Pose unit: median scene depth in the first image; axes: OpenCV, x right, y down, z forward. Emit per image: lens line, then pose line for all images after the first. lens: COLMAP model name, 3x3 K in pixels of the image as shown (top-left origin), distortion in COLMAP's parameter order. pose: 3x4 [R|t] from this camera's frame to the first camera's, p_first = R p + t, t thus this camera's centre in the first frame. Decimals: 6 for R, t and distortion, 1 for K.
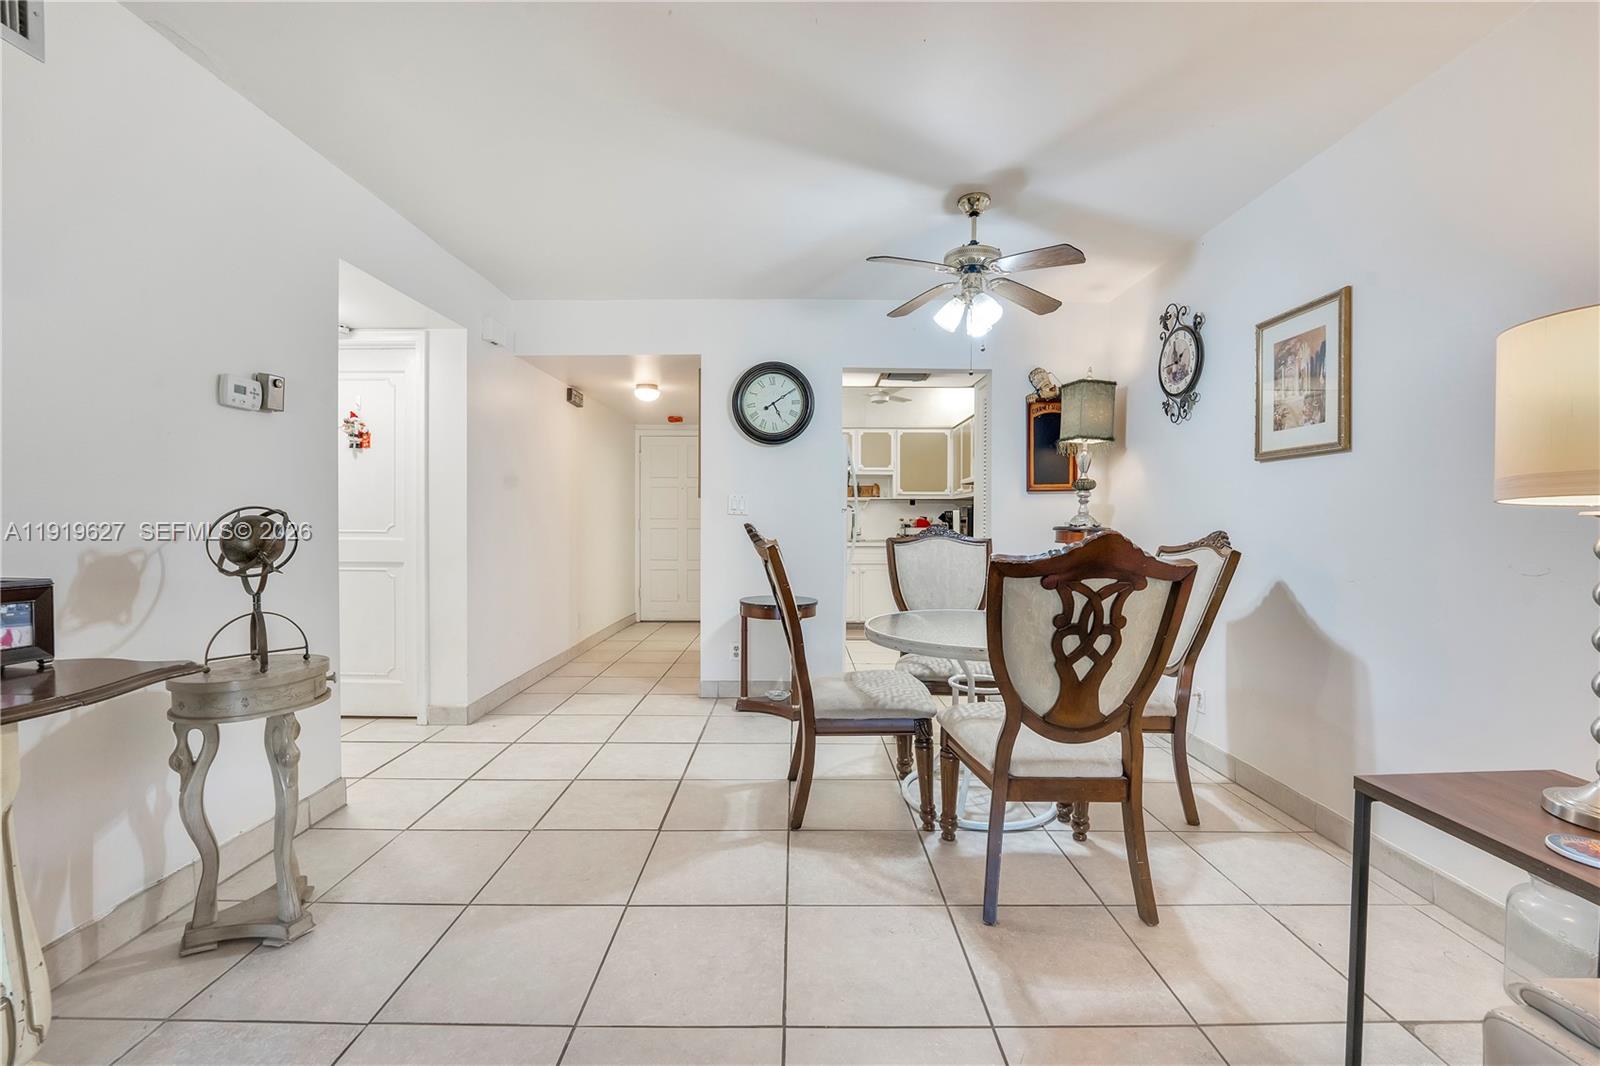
lens RADIAL K [[678.9, 0, 797.2], [0, 678.9, 526.4], [0, 0, 1]] dist [-0.001758, -0.000002]
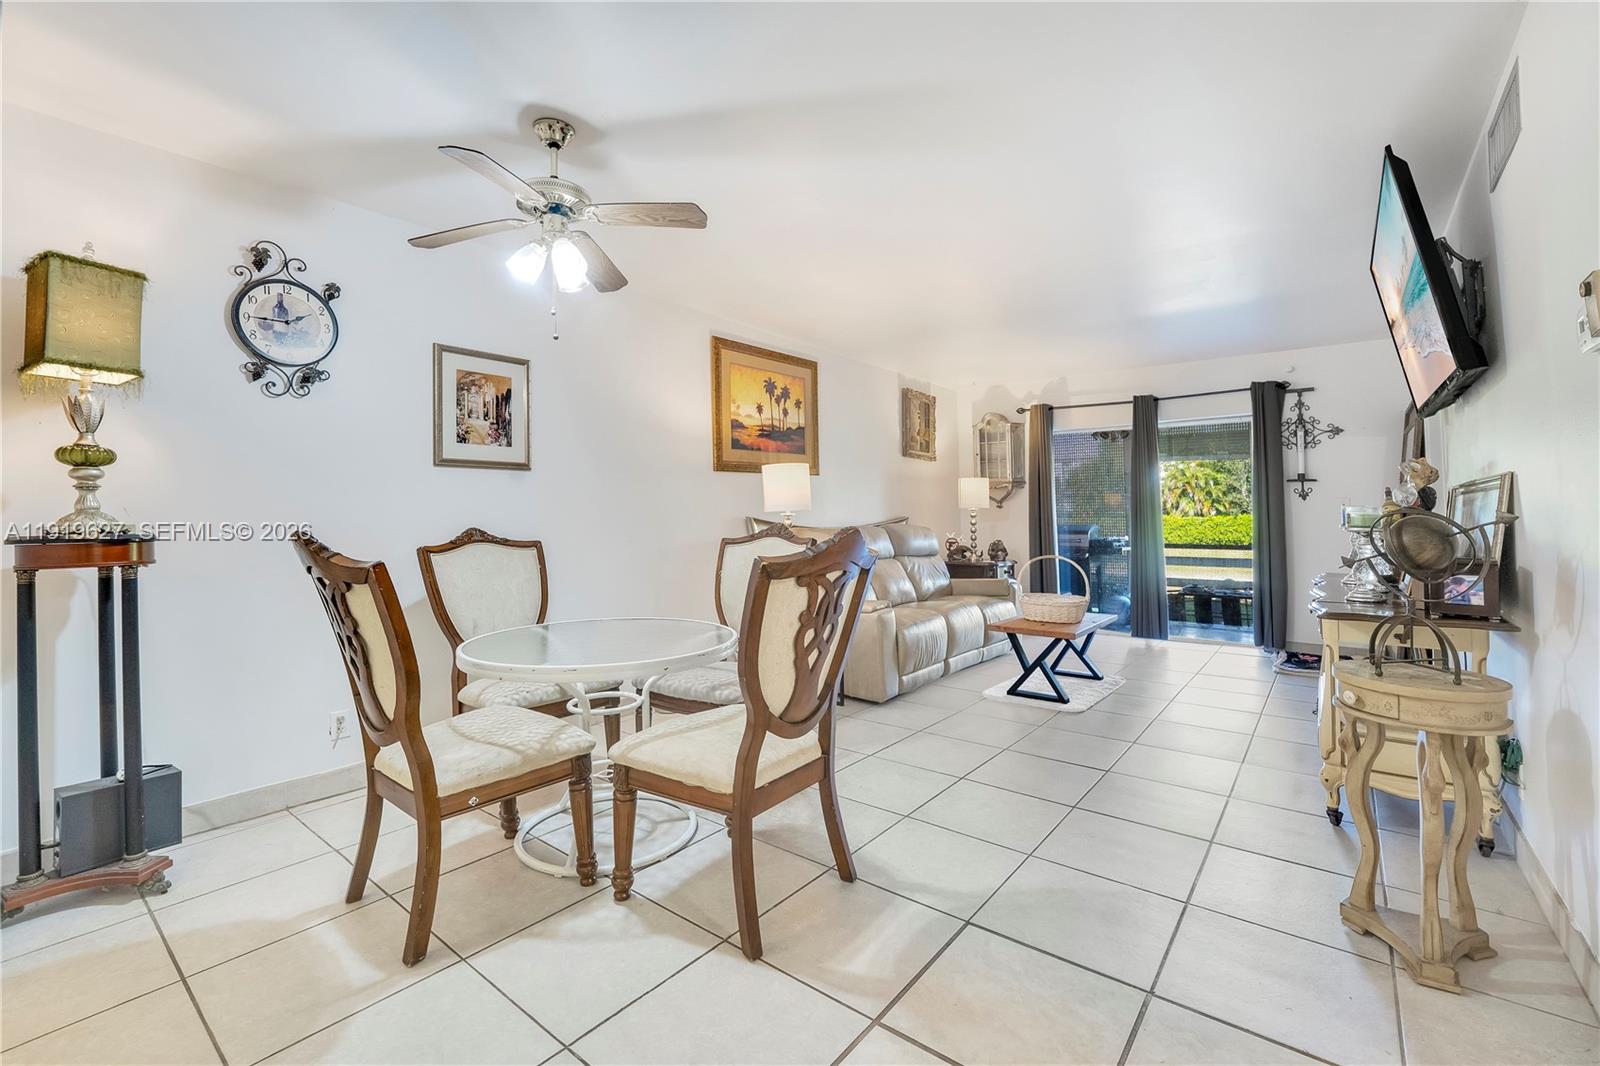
lens RADIAL K [[678.9, 0, 797.2], [0, 678.9, 526.4], [0, 0, 1]] dist [-0.001758, -0.000002]
pose [[-0.779846, -0.017894, 0.625716, -0.477220], [0.003129, 0.999467, 0.032482, -0.028360], [-0.625964, 0.027288, -0.779374, 1.458997]]
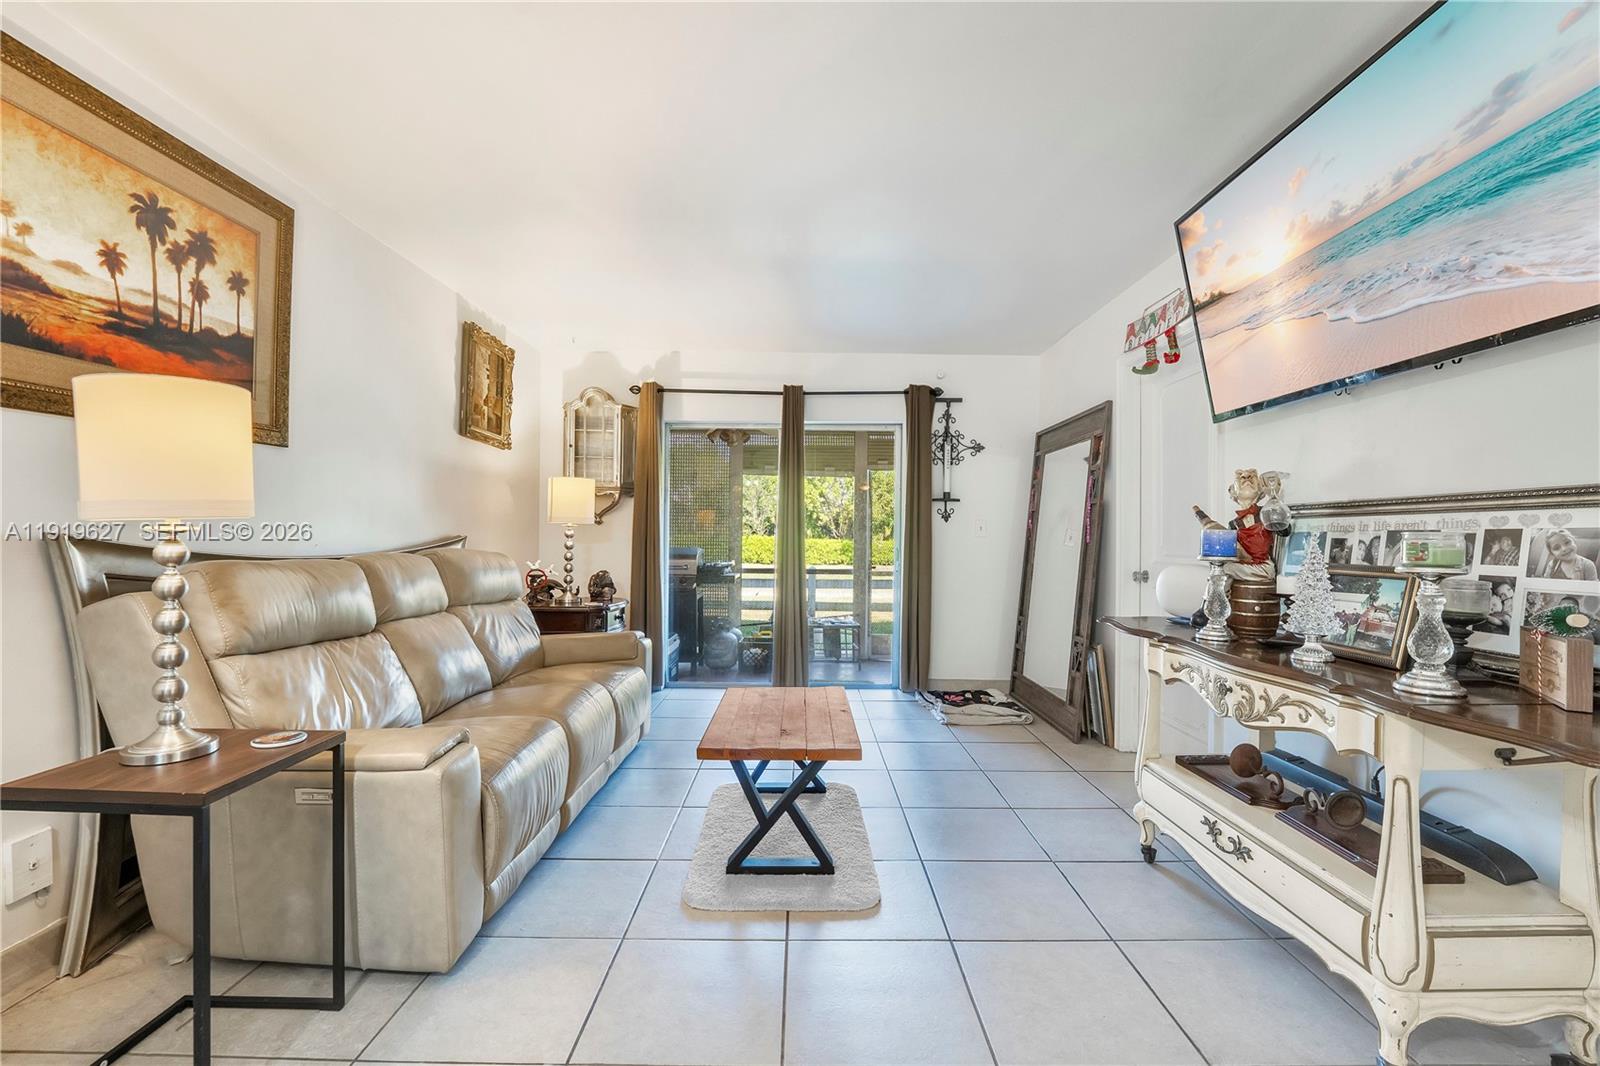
lens RADIAL K [[699.5, 0, 799.1], [0, 699.5, 508.6], [0, 0, 1]] dist [-0.012368, -0.000359]
pose [[-0.999805, -0.018715, 0.006308, -0.022228], [-0.018864, 0.999522, -0.024482, -0.018477], [-0.005847, -0.024596, -0.999680, 0.856078]]
